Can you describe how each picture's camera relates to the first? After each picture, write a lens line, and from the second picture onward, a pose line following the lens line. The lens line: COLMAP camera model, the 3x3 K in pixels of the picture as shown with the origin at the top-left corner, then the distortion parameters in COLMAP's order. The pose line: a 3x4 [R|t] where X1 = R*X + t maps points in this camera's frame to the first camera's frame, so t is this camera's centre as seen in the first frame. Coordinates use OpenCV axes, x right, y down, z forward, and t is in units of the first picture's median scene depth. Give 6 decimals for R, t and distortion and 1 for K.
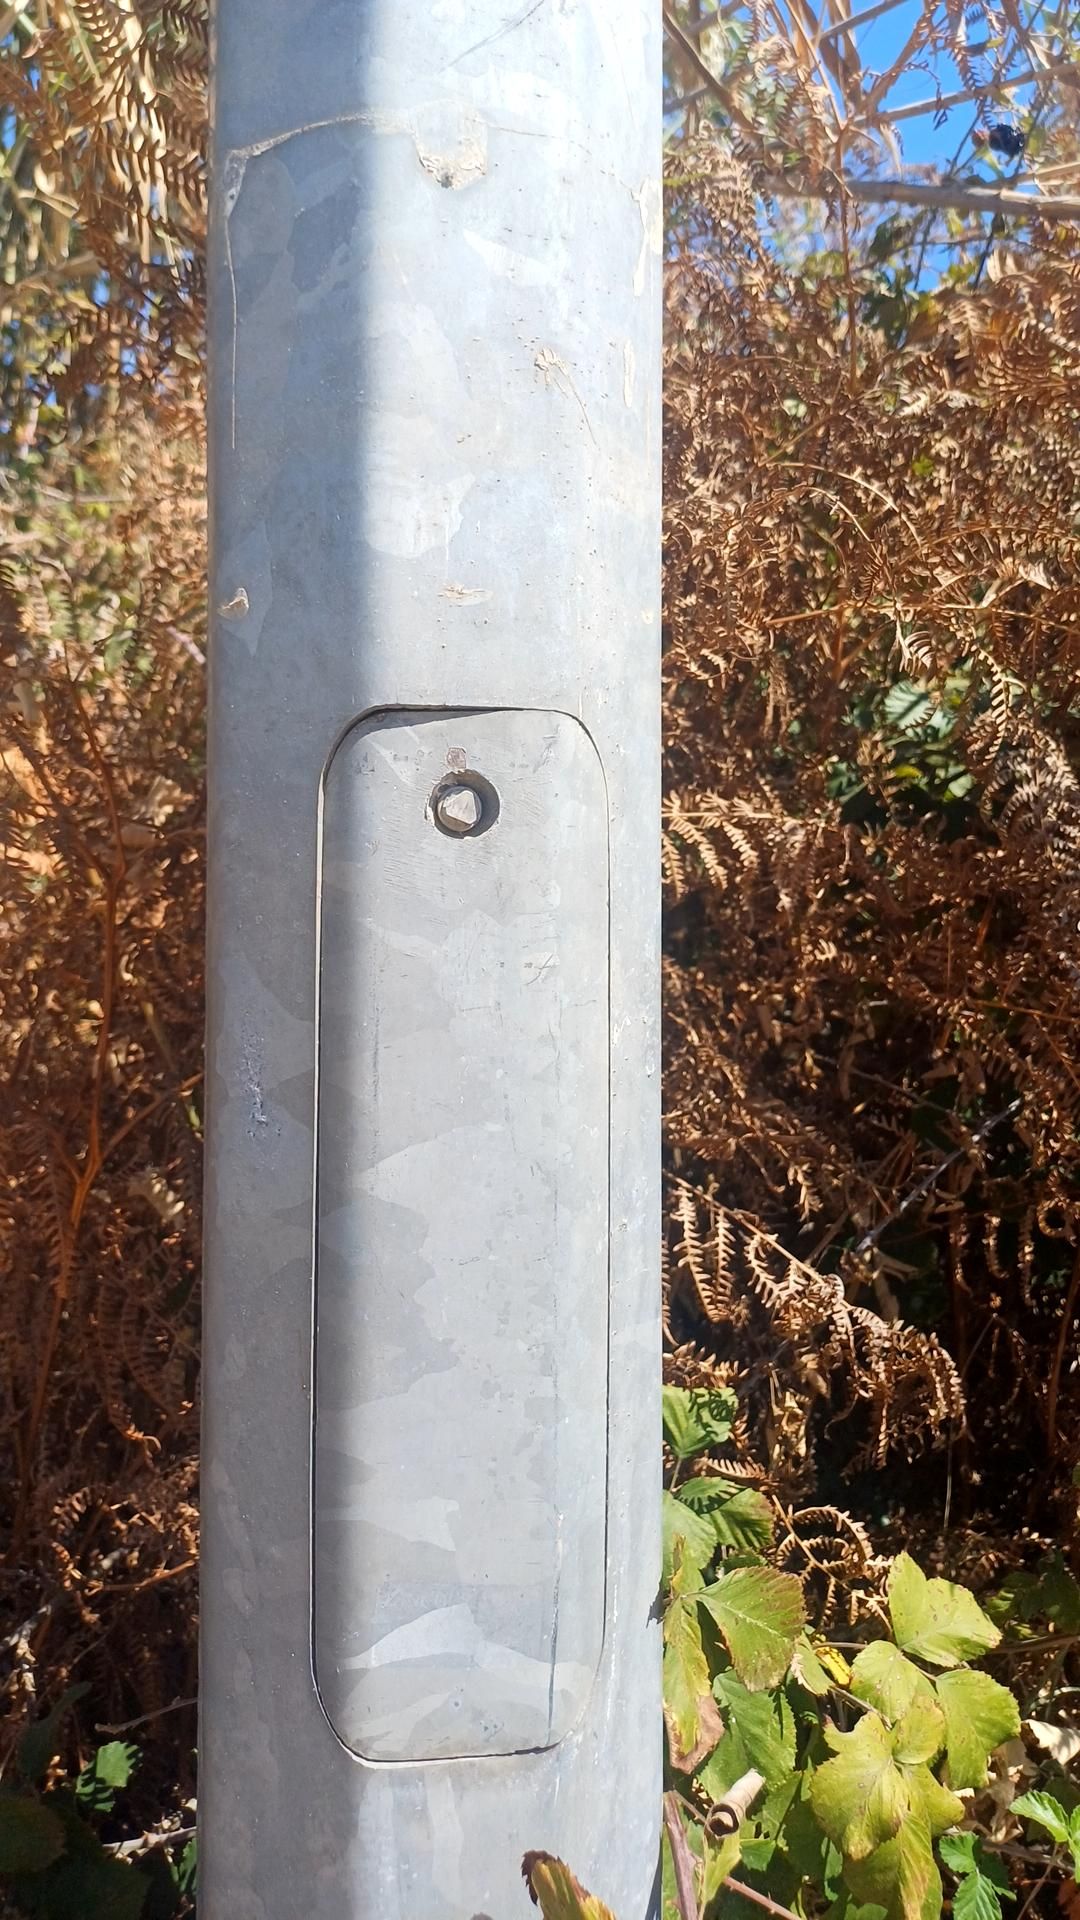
lens RADIAL K [[1492.1, 0, 540.0], [0, 1492.1, 960.0], [0, 0, 1]] dist [0.076136, -0.133696]
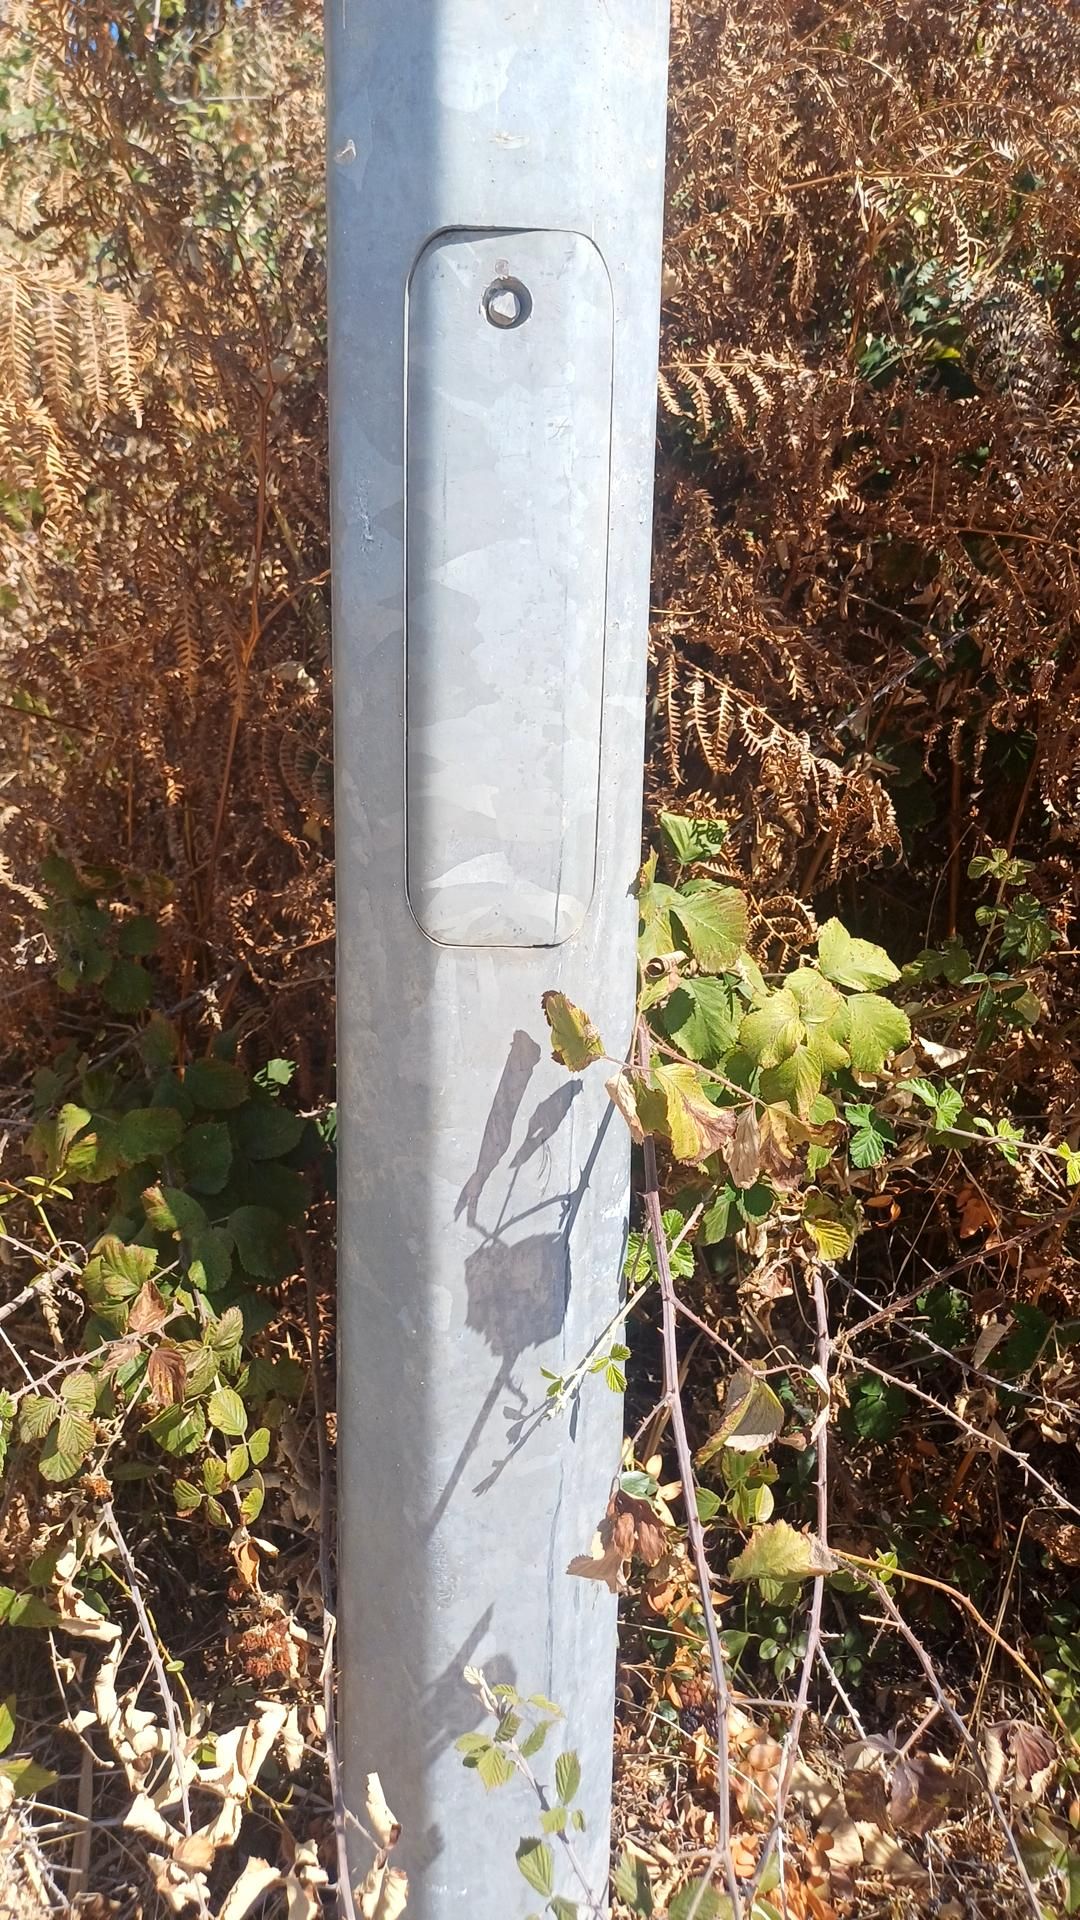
lens RADIAL K [[1508.2, 0, 540.0], [0, 1508.2, 960.0], [0, 0, 1]] dist [0.161576, -0.250624]
pose [[0.996155, 0.029555, -0.082472, 0.117089], [-0.012837, 0.980460, 0.196299, 0.215513], [0.086662, -0.194486, 0.977070, -0.534988]]
